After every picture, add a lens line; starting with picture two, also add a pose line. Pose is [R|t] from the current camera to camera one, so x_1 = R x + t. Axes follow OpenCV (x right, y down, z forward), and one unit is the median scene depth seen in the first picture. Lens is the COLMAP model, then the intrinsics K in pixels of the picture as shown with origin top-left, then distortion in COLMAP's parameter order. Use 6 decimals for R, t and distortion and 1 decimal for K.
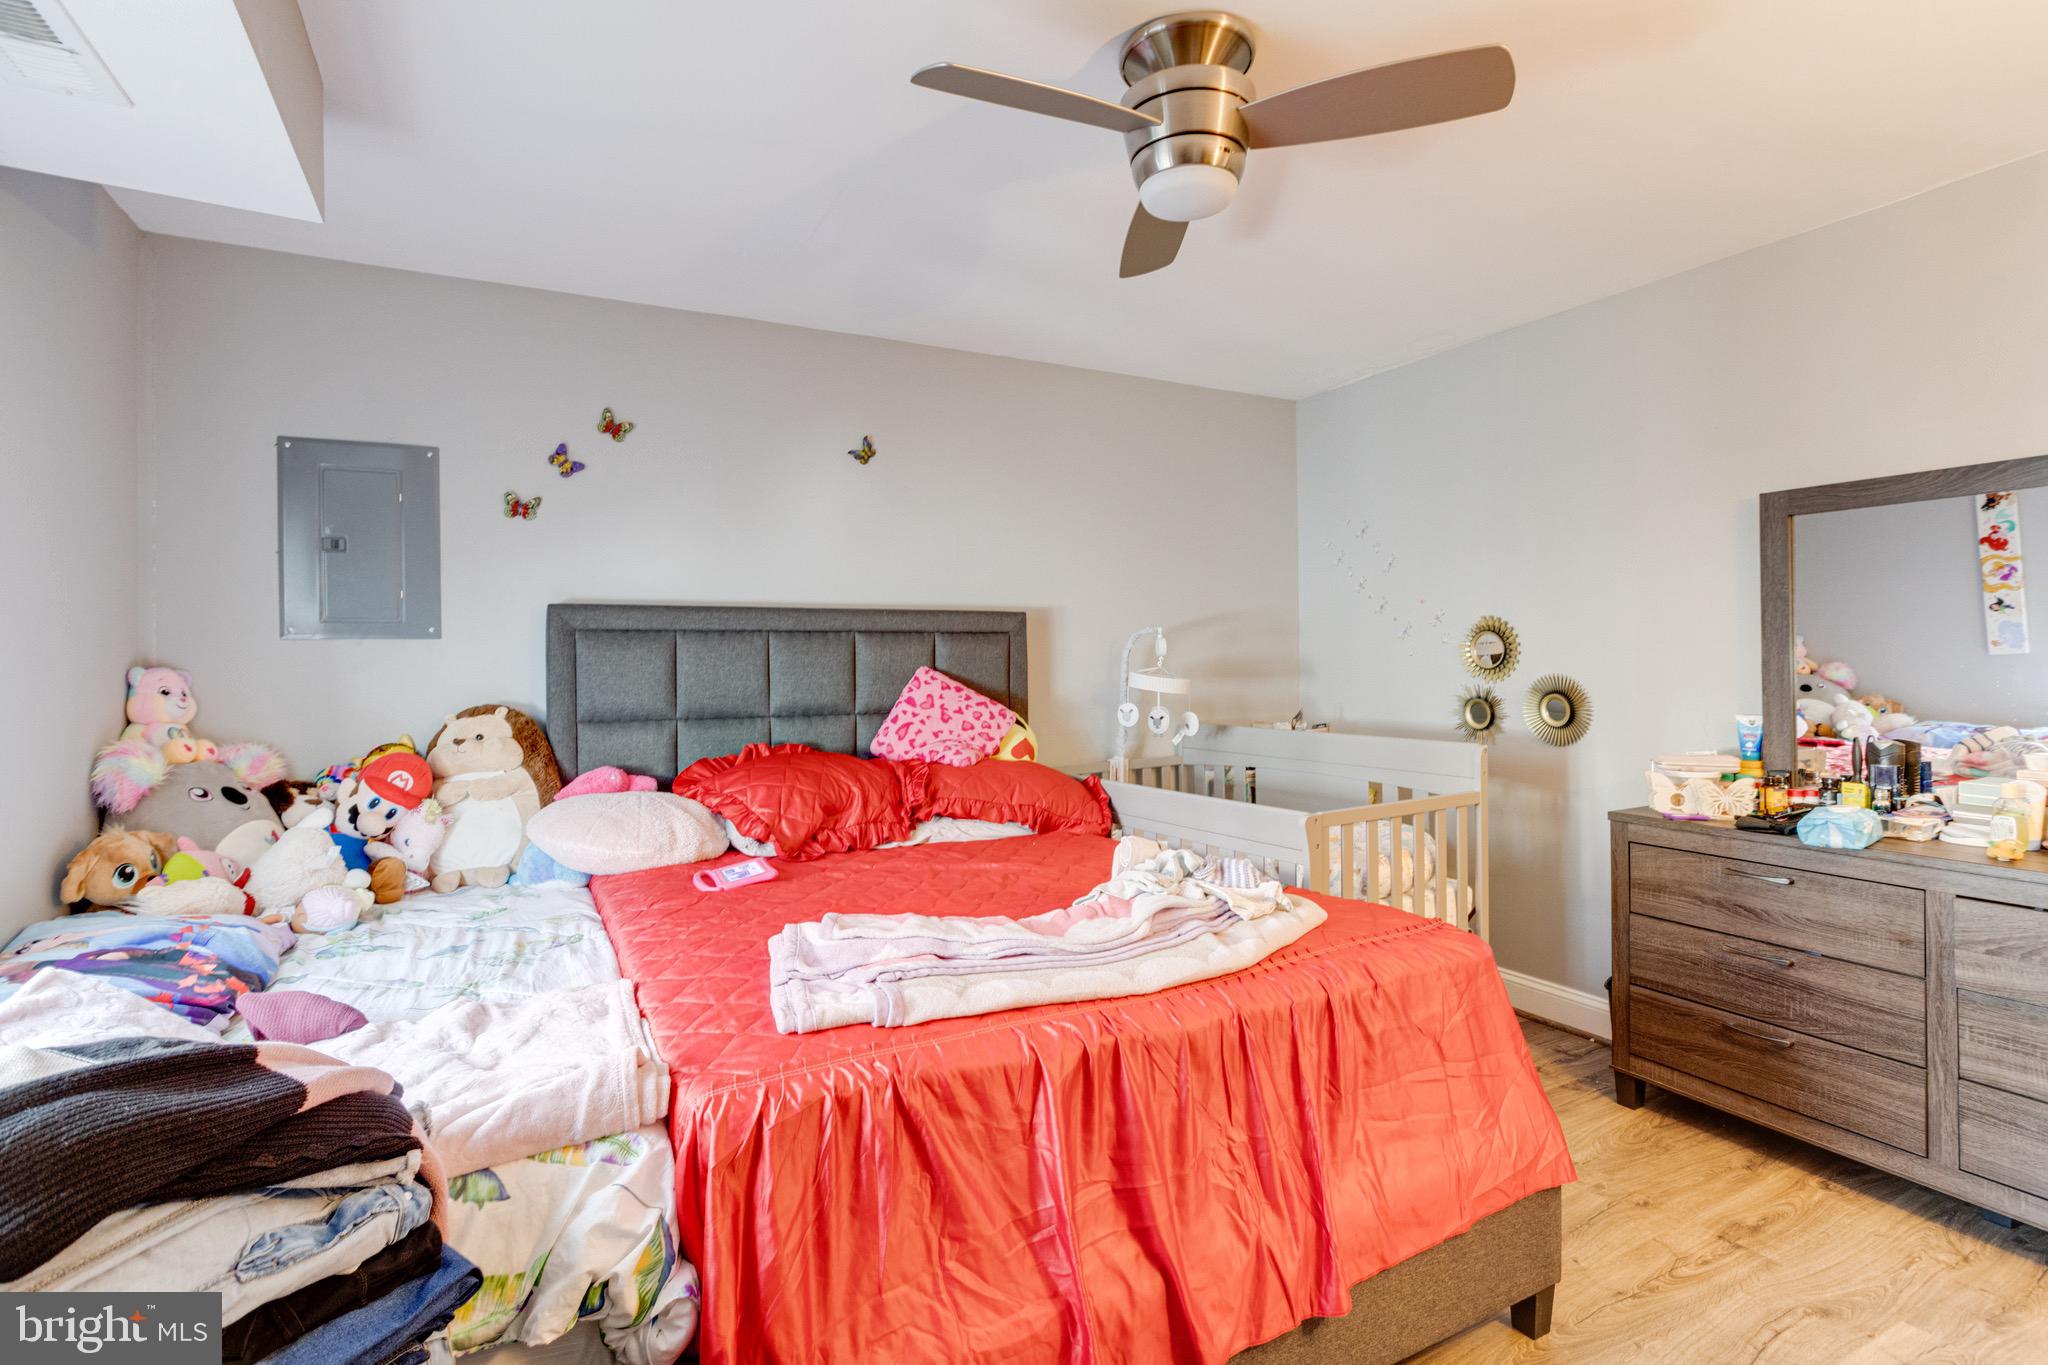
lens RADIAL K [[1015.0, 0, 1014.5], [0, 1015.0, 657.2], [0, 0, 1]] dist [0.002886, 0.031062]
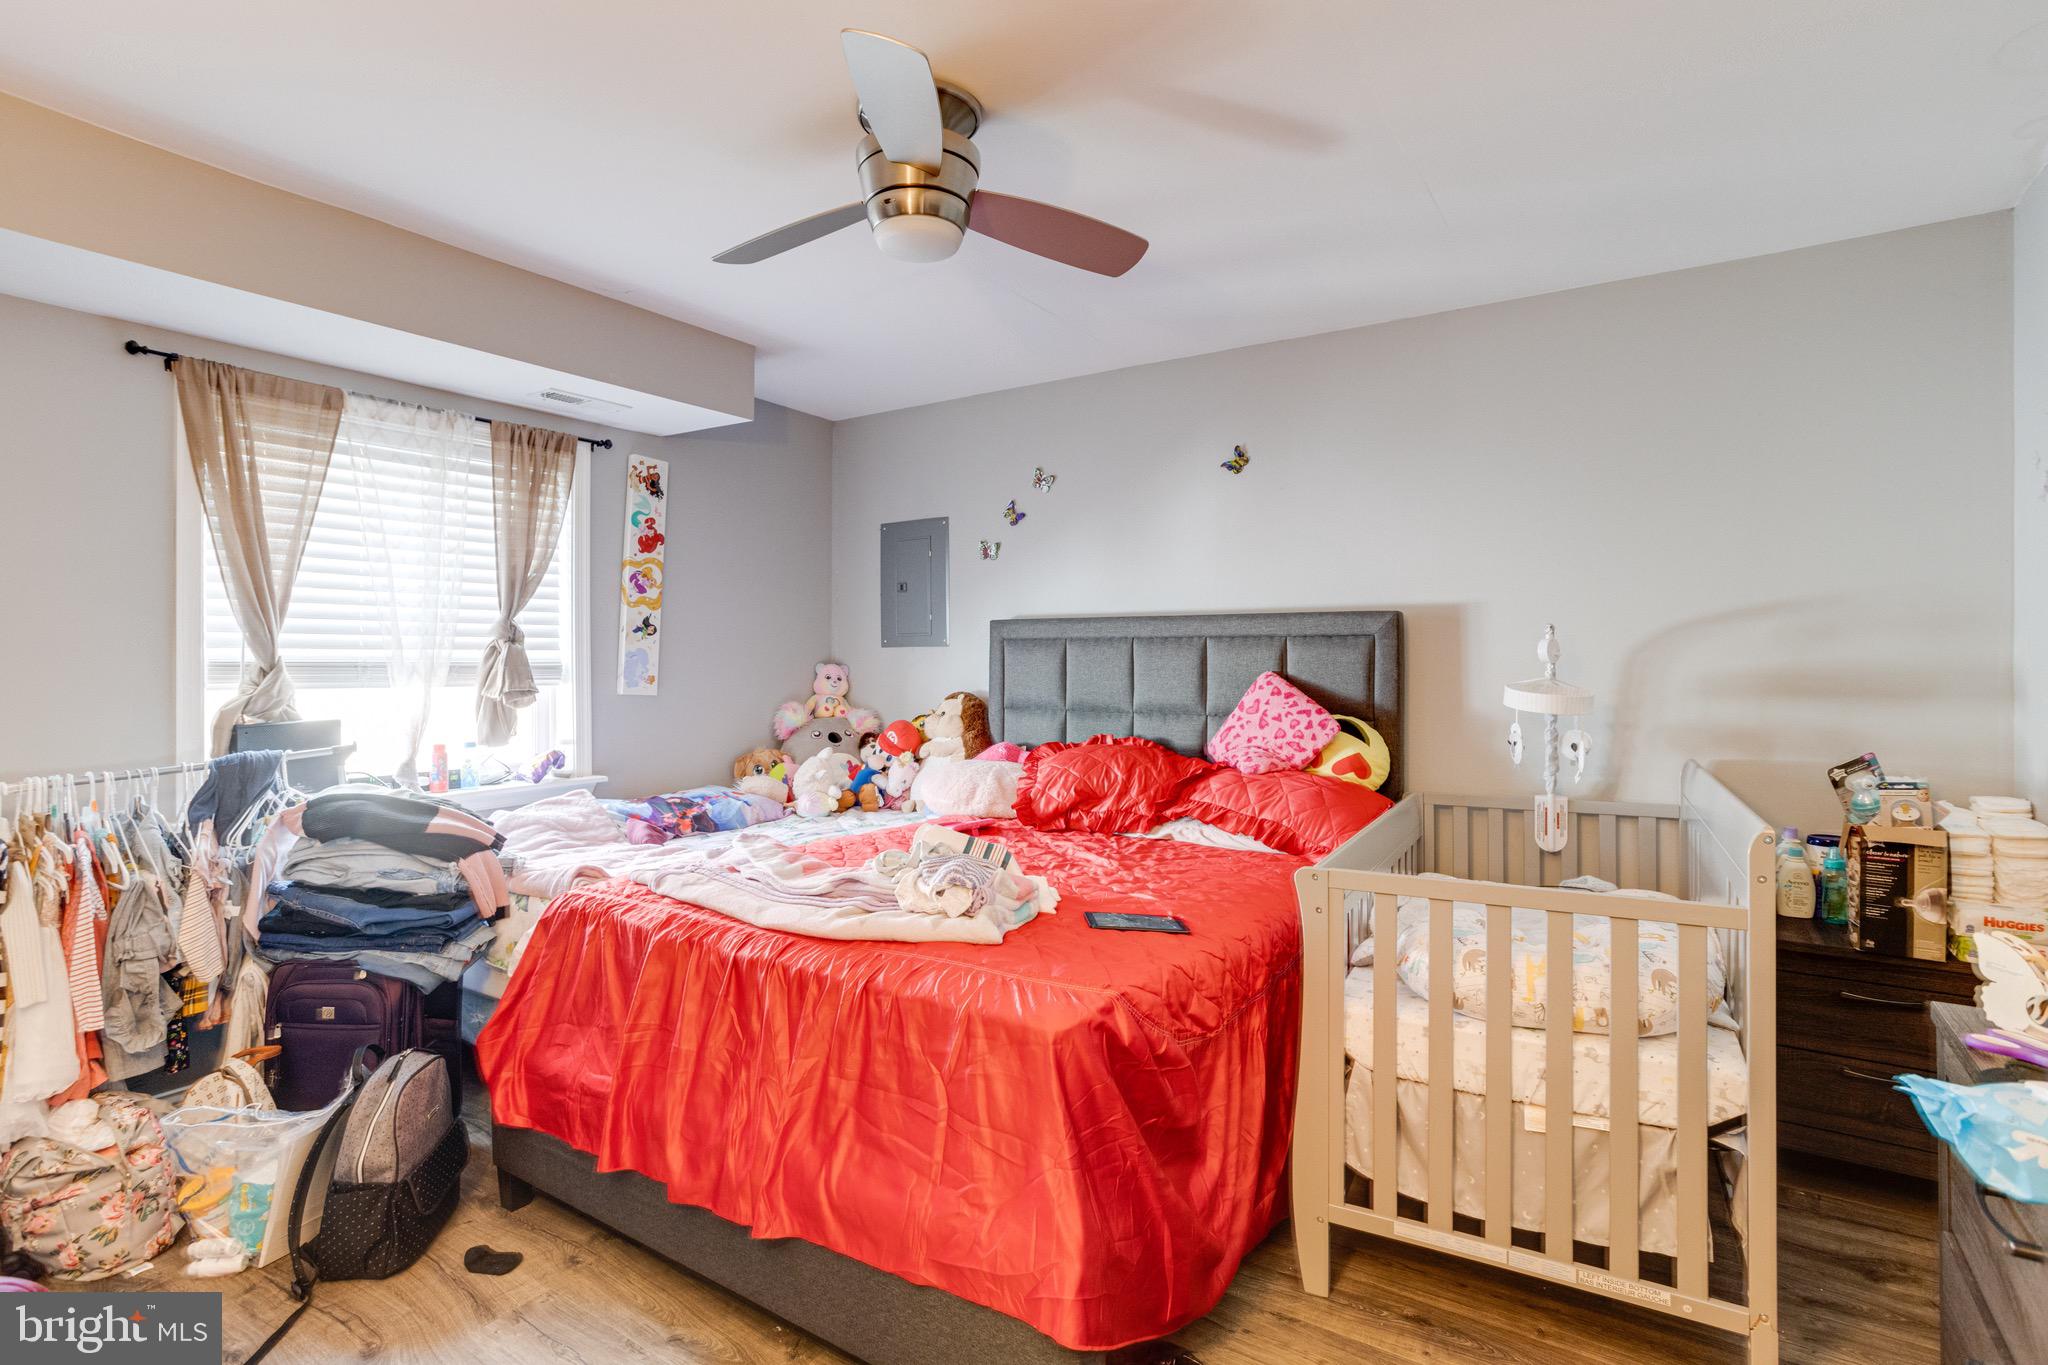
lens RADIAL K [[1015.0, 0, 1014.5], [0, 1015.0, 657.2], [0, 0, 1]] dist [0.002886, 0.031062]
pose [[0.501201, 0.004866, -0.865317, 0.683806], [-0.005677, 0.999981, 0.002335, -0.005667], [0.865312, 0.003742, 0.501219, 0.314468]]
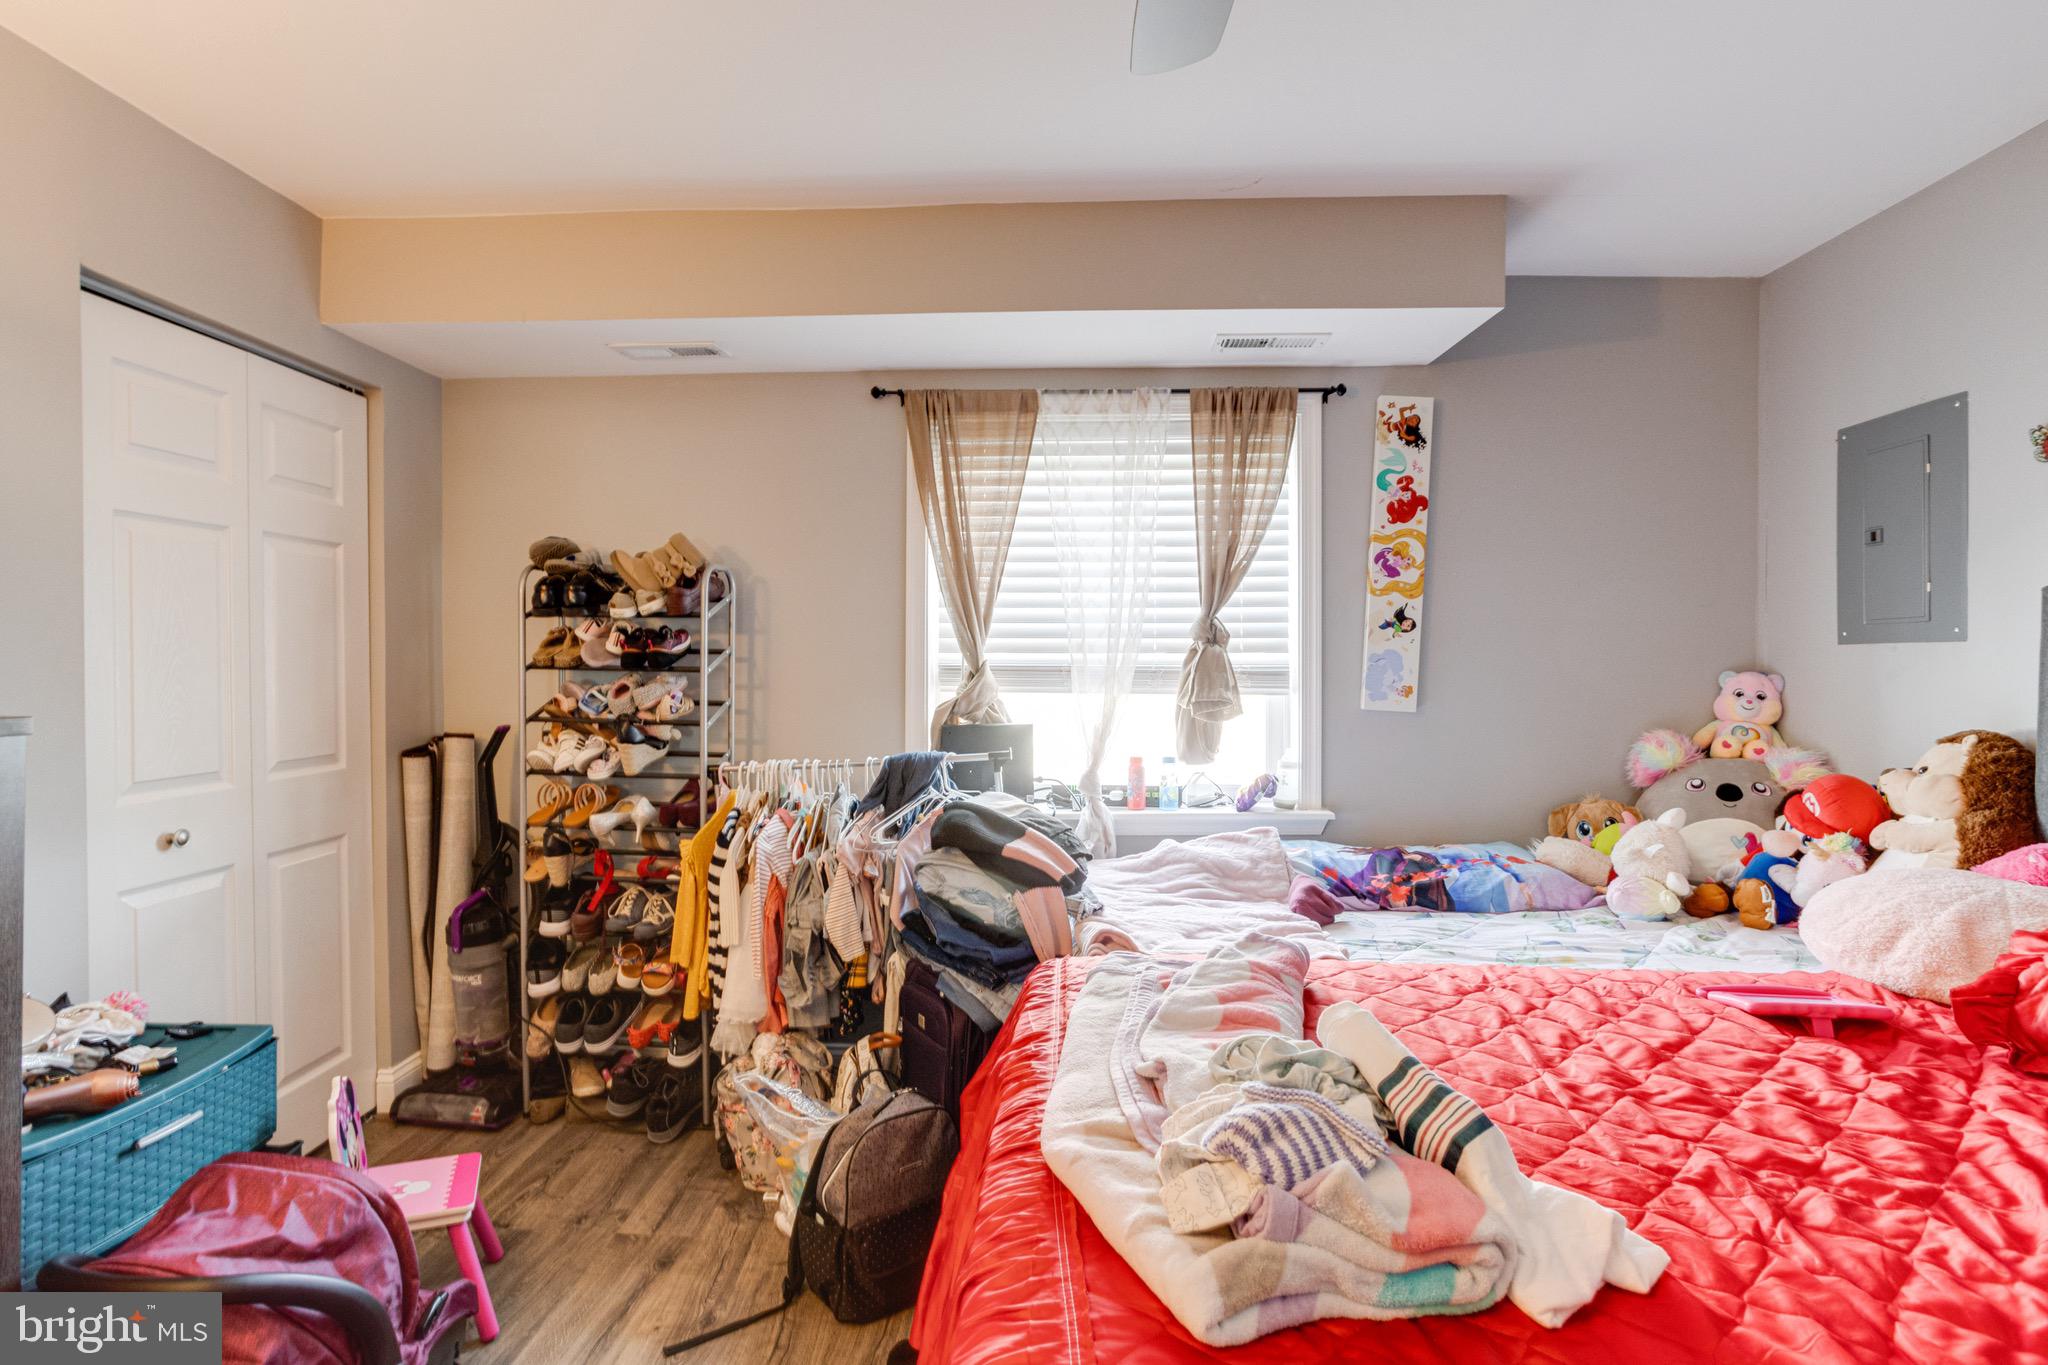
lens RADIAL K [[1058.4, 0, 1022.9], [0, 1058.4, 664.5], [0, 0, 1]] dist [-0.004924, 0.001844]
pose [[-0.466114, 0.010819, -0.884659, 0.426777], [-0.000807, 0.999920, 0.012654, -0.009132], [0.884724, 0.006612, -0.466068, 0.672818]]
